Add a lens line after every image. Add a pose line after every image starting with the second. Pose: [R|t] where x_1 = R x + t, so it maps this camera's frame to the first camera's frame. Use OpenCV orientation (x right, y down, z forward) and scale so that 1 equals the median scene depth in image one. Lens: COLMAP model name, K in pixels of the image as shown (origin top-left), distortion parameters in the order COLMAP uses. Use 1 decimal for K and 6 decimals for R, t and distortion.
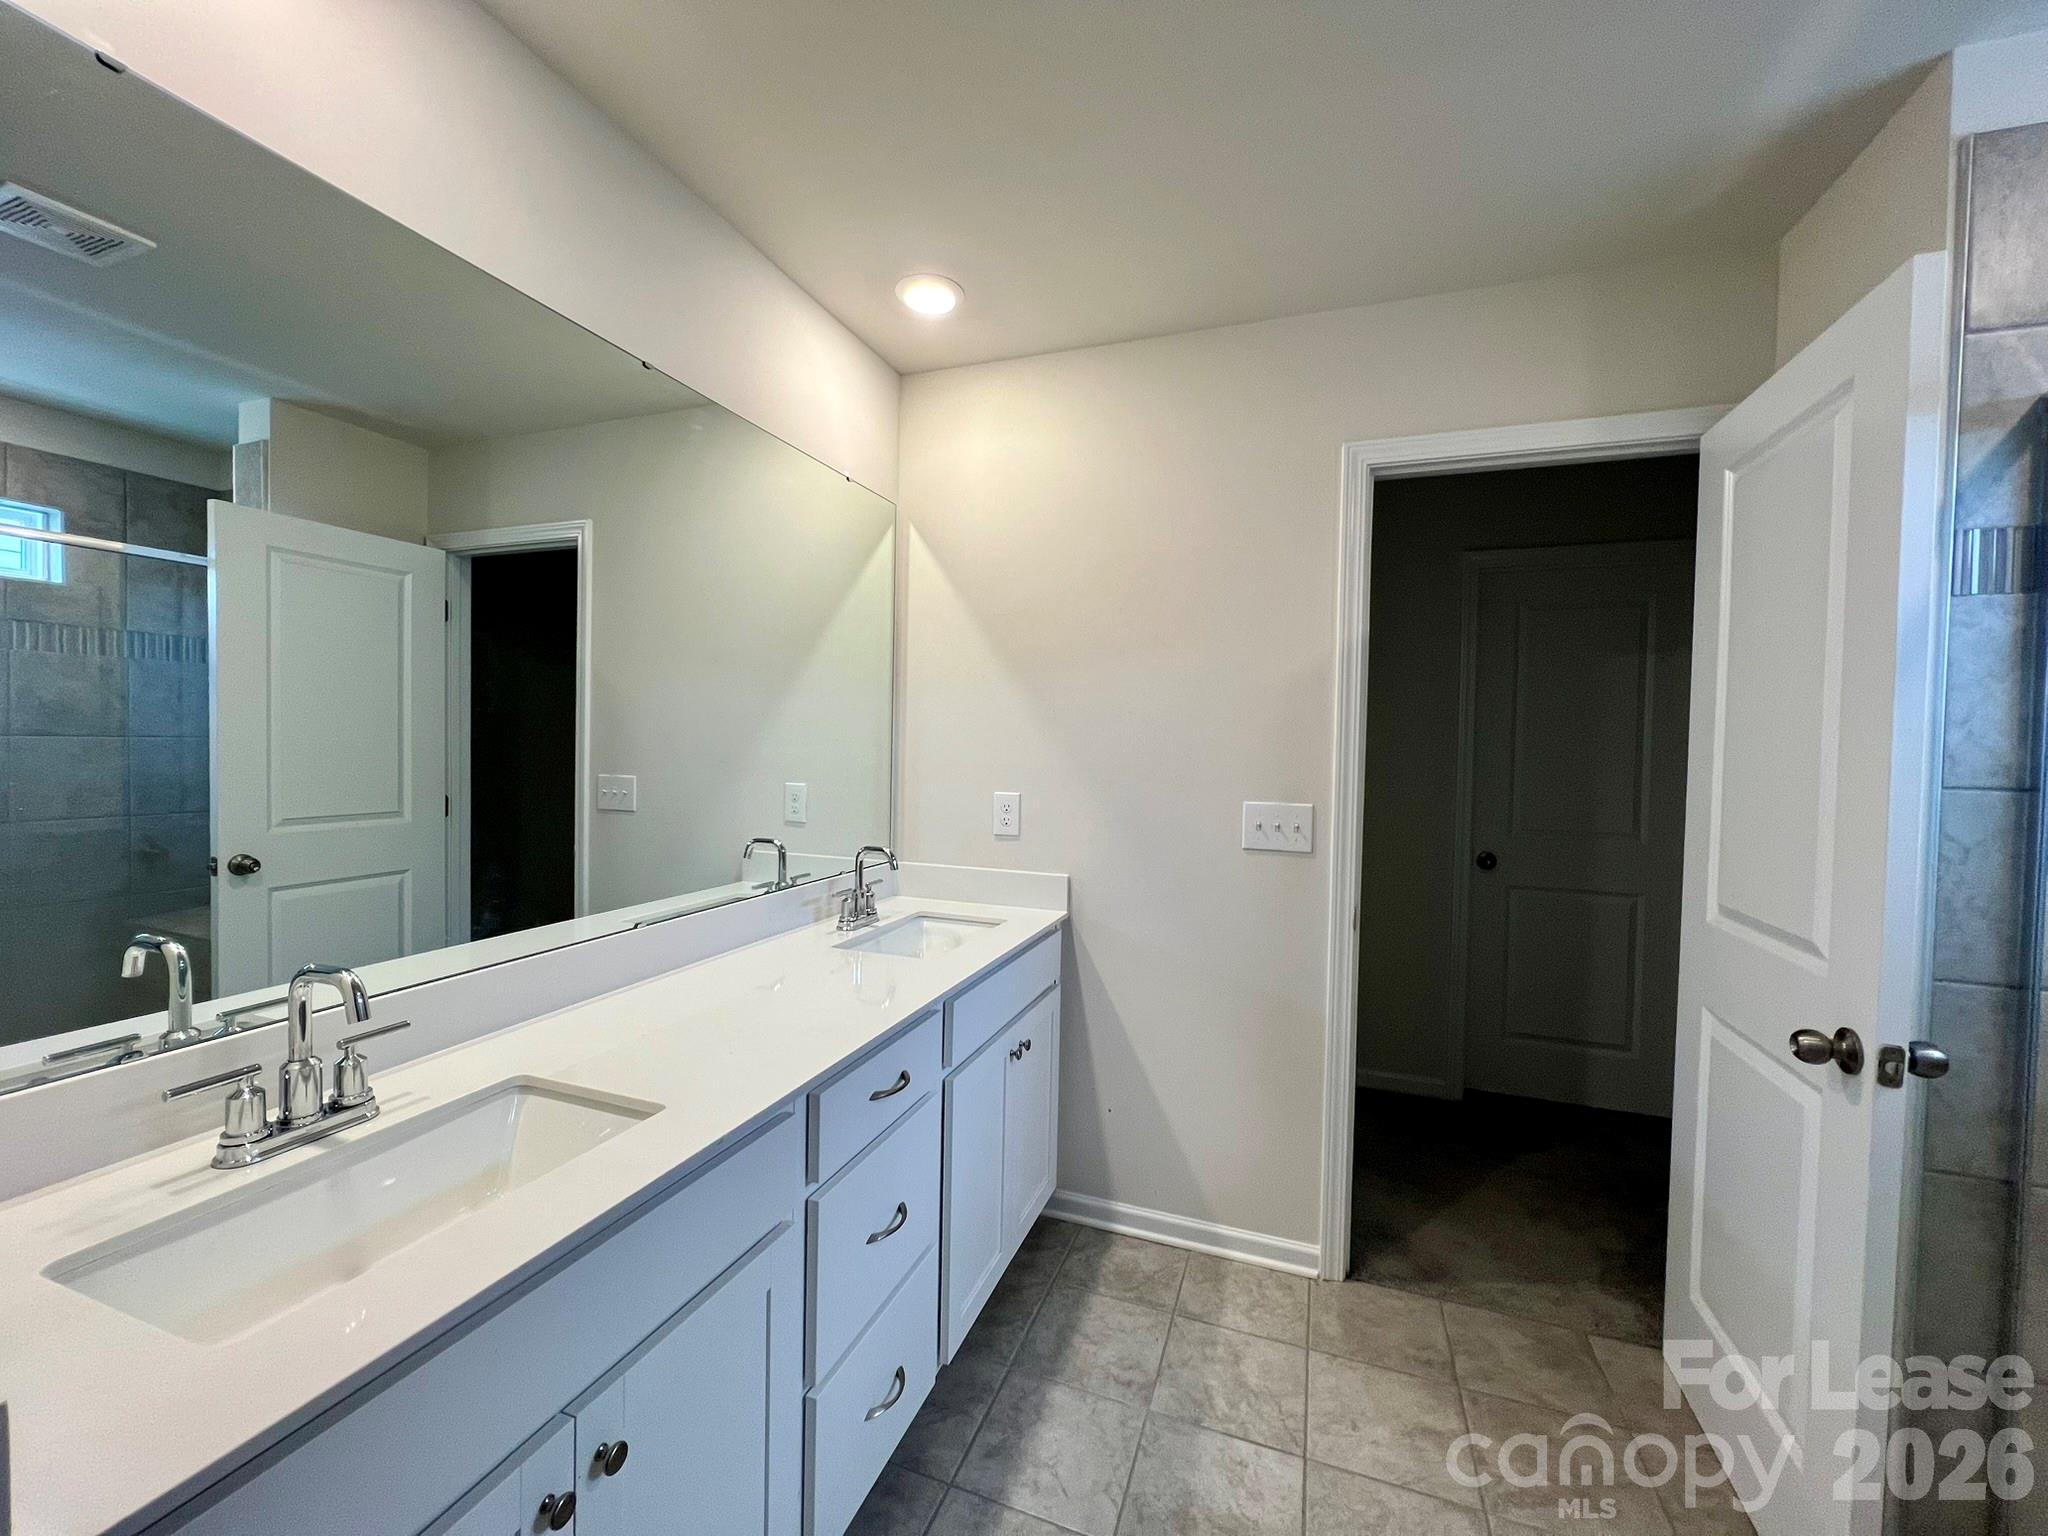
lens RADIAL K [[822.4, 0, 1018.0], [0, 822.4, 765.4], [0, 0, 1]] dist [0.002366, -0.001771]
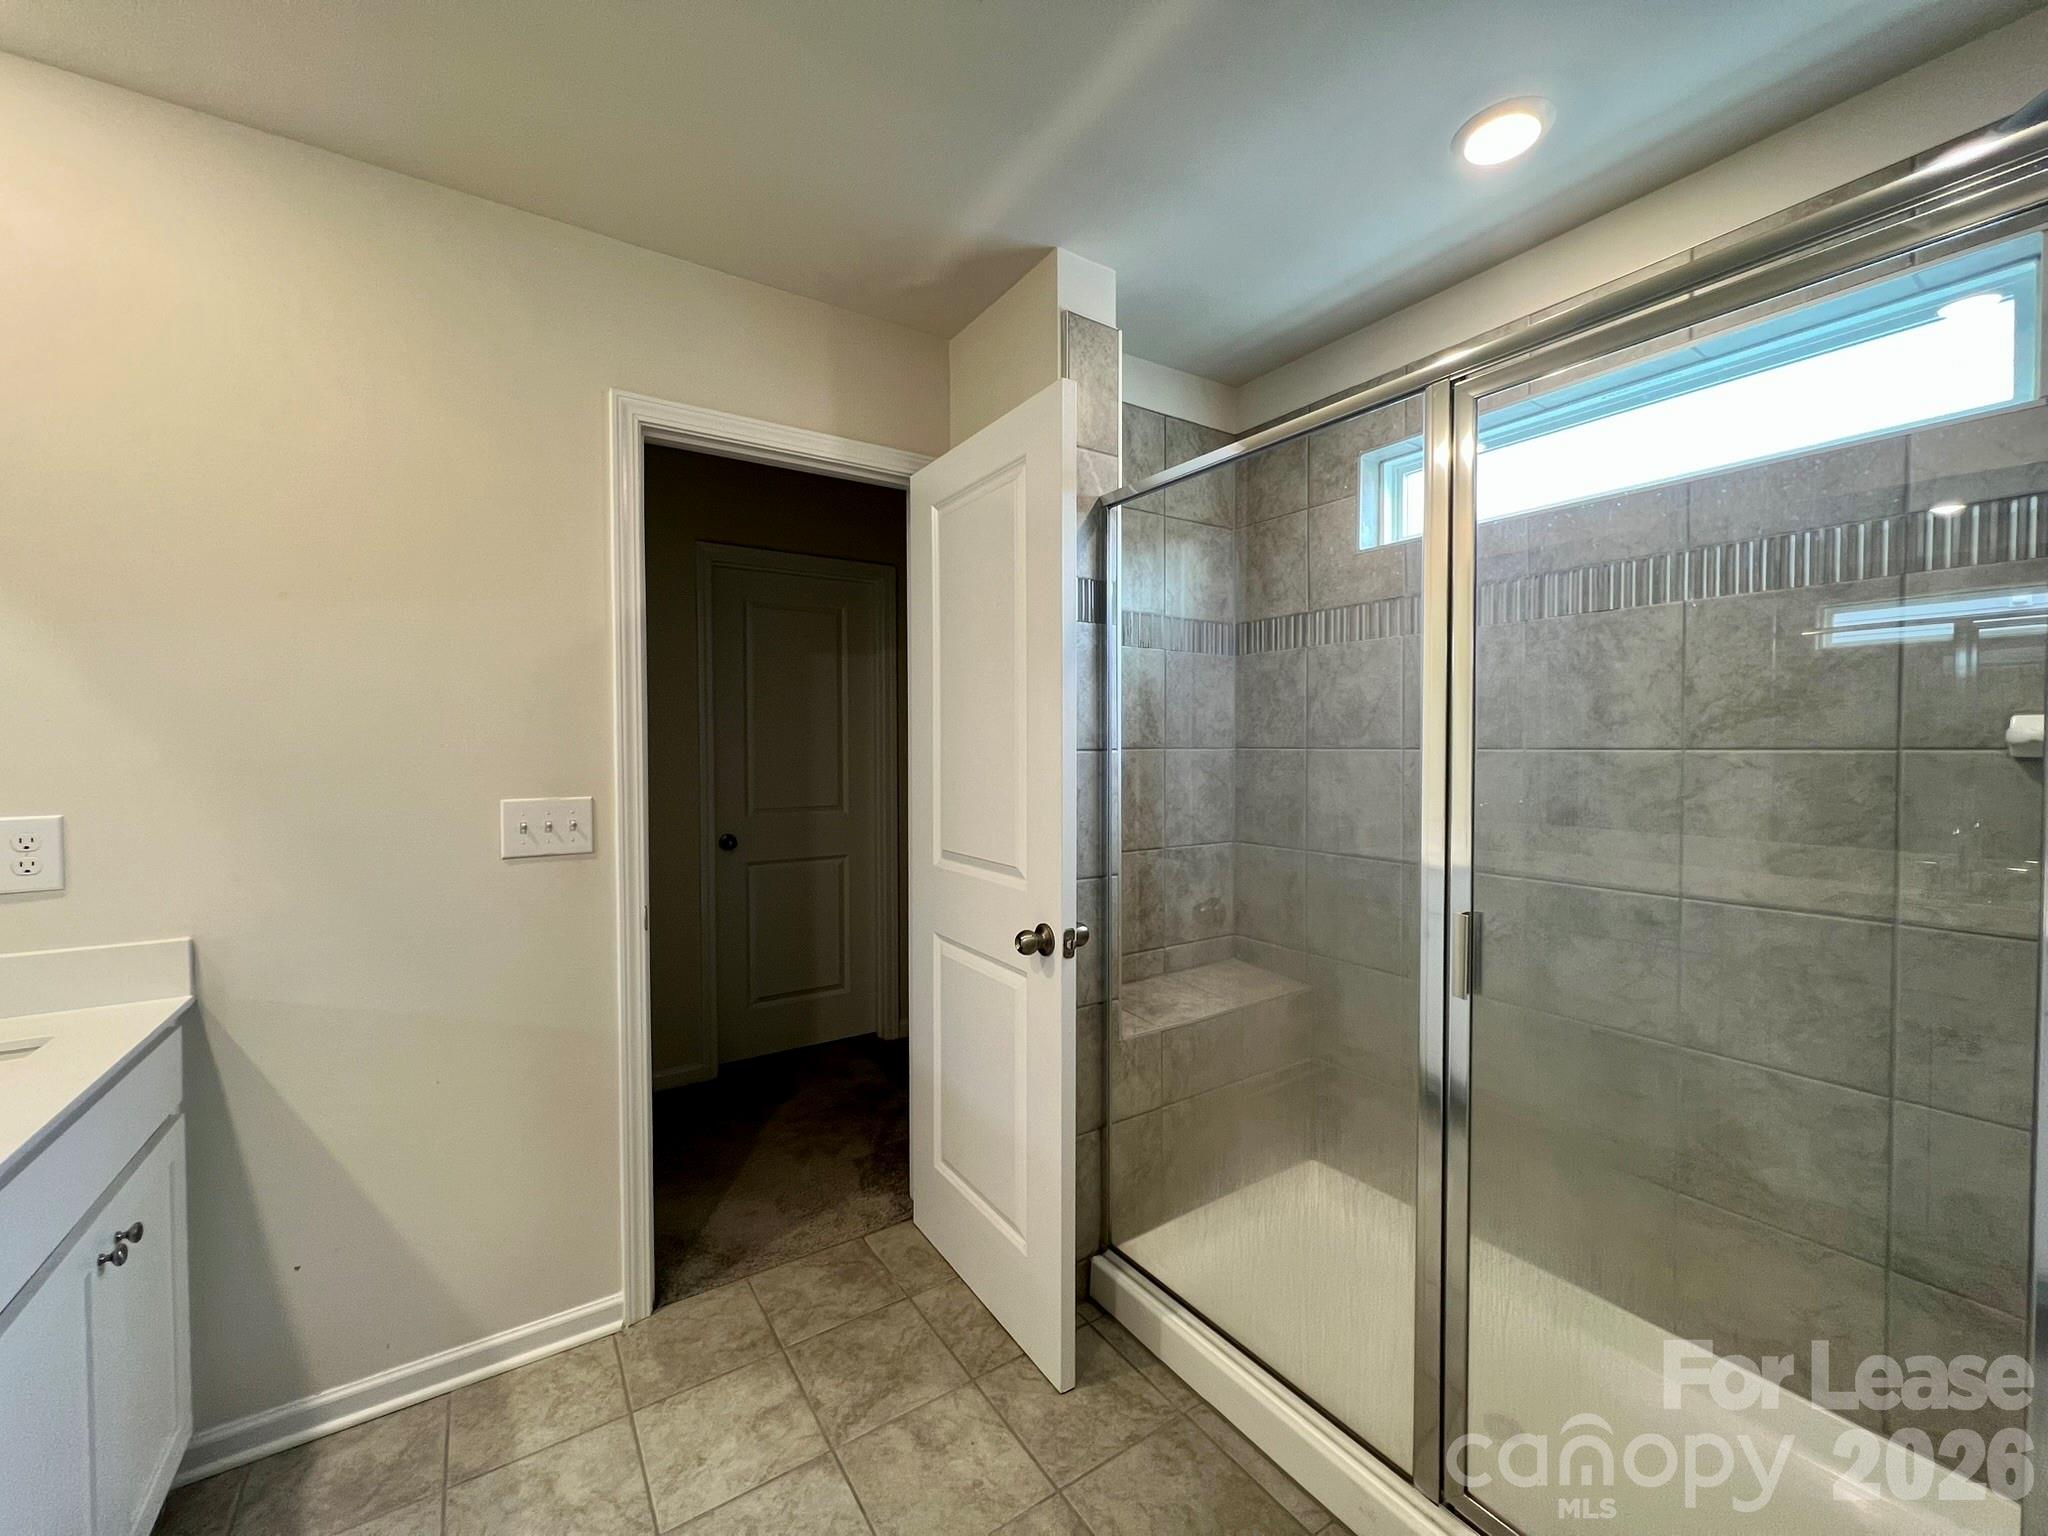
lens RADIAL K [[822.4, 0, 1024.8], [0, 822.4, 764.6], [0, 0, 1]] dist [0.002366, -0.001771]
pose [[0.590158, -0.041054, 0.806243, -0.074732], [0.036328, 0.999045, 0.024279, 0.009446], [-0.806470, 0.014961, 0.591086, 0.121676]]
